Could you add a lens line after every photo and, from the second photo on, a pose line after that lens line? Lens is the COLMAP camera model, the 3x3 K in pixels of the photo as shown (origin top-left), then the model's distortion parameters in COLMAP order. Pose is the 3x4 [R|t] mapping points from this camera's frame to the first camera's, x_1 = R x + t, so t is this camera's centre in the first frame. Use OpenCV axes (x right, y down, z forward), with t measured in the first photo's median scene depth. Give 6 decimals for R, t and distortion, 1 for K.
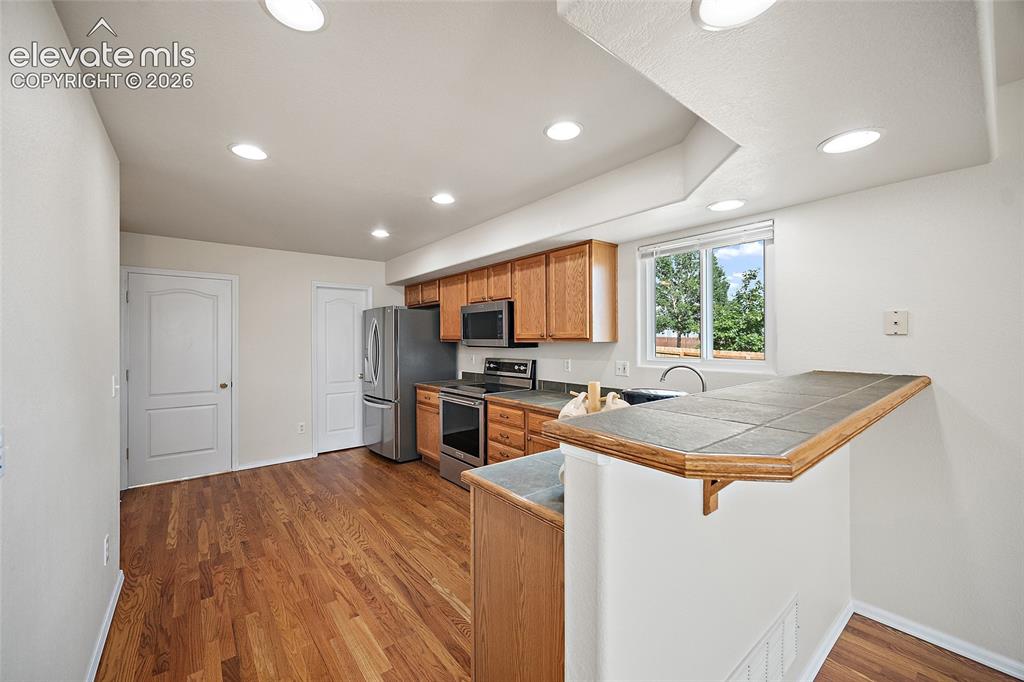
lens RADIAL K [[398.0, 0, 508.7], [0, 398.0, 338.8], [0, 0, 1]] dist [0.013458, -0.000052]
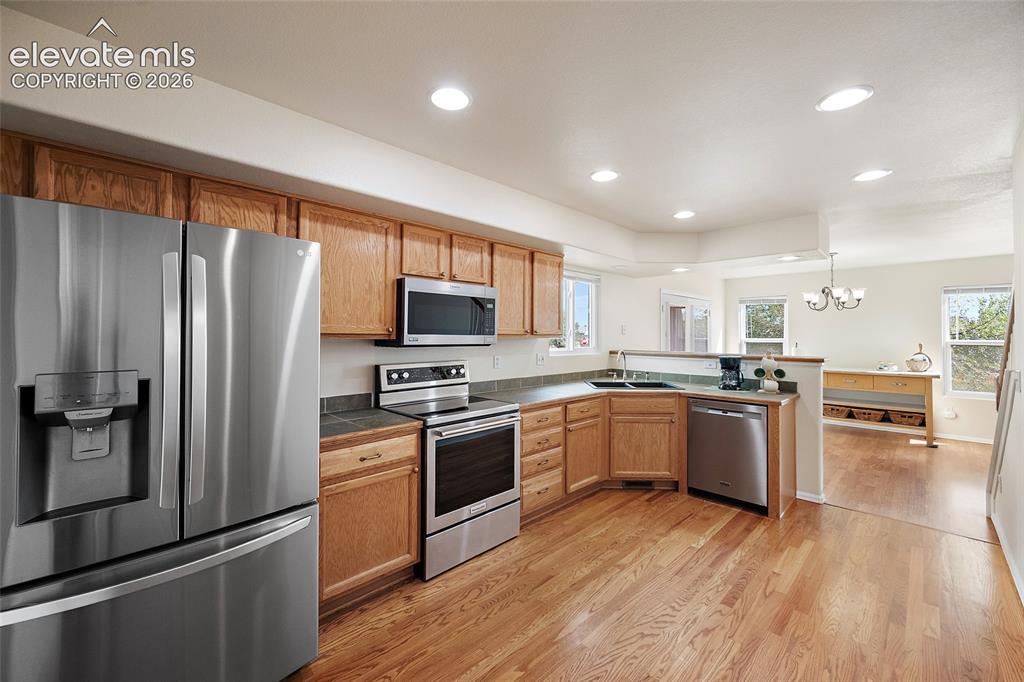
lens RADIAL K [[403.3, 0, 505.8], [0, 403.3, 327.3], [0, 0, 1]] dist [0.000552, -0.000024]
pose [[-0.082268, 0.022177, 0.996363, -0.817829], [-0.003929, 0.999737, -0.022576, 0.003958], [-0.996603, -0.005772, -0.082159, 1.025405]]
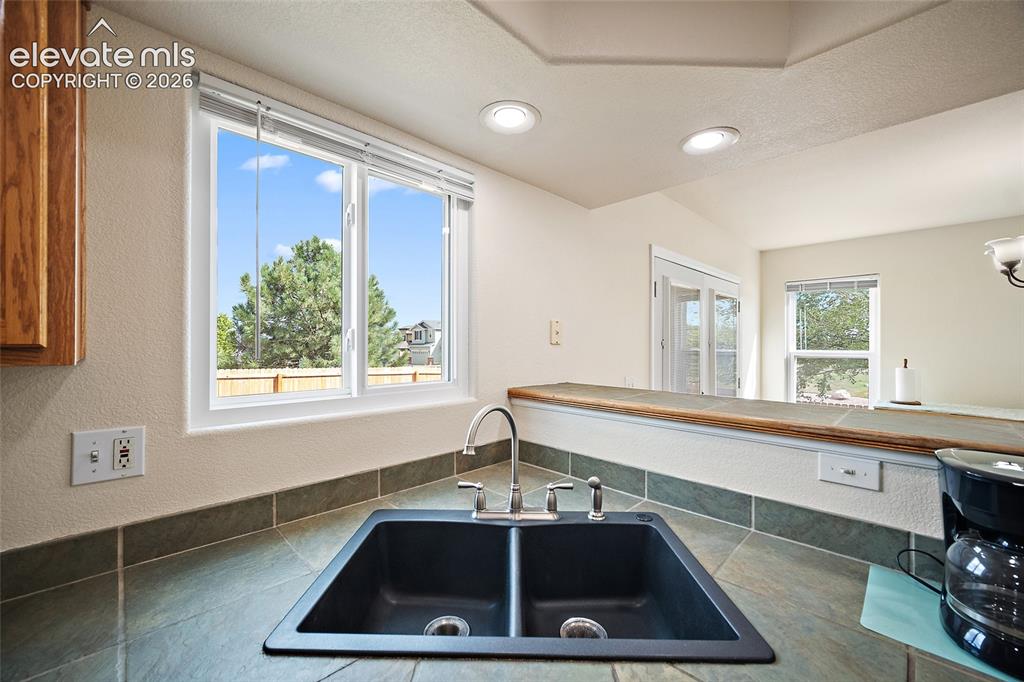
lens RADIAL K [[403.3, 0, 509.4], [0, 403.3, 340.8], [0, 0, 1]] dist [0.000552, -0.000024]
pose [[-0.098793, 0.014153, 0.995007, -0.021197], [-0.001967, 0.999894, -0.014418, -0.001442], [-0.995106, -0.003381, -0.098755, 0.631868]]
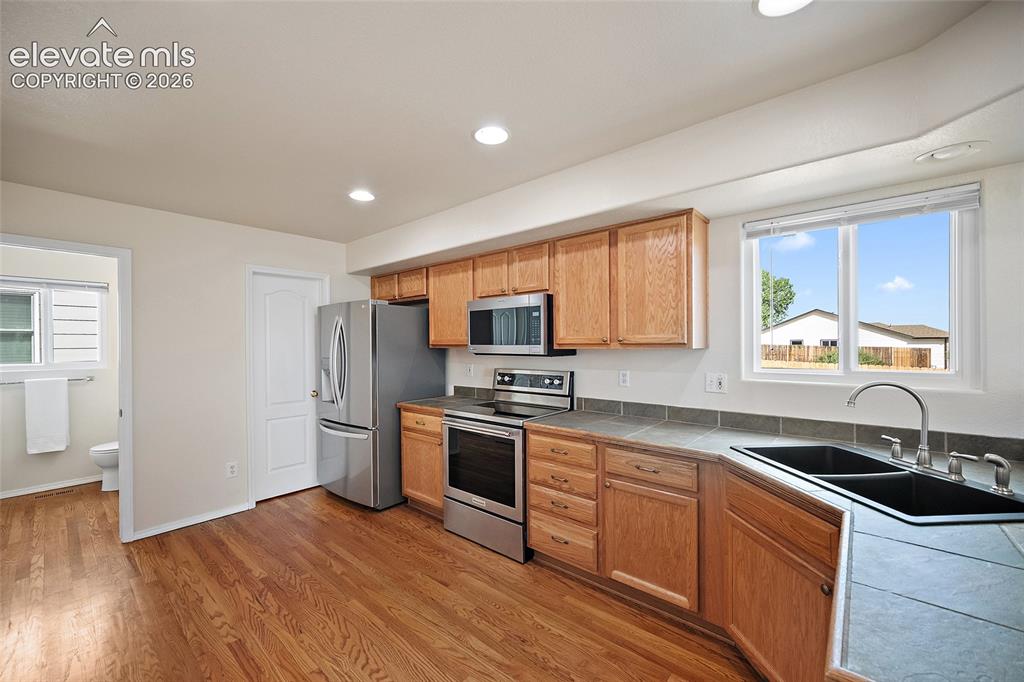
lens RADIAL K [[403.3, 0, 507.4], [0, 403.3, 345.7], [0, 0, 1]] dist [0.000552, -0.000024]
pose [[0.984237, -0.001146, 0.176848, -0.205919], [0.000436, 0.999992, 0.004054, -0.000090], [-0.176851, -0.003913, 0.984230, 0.262705]]
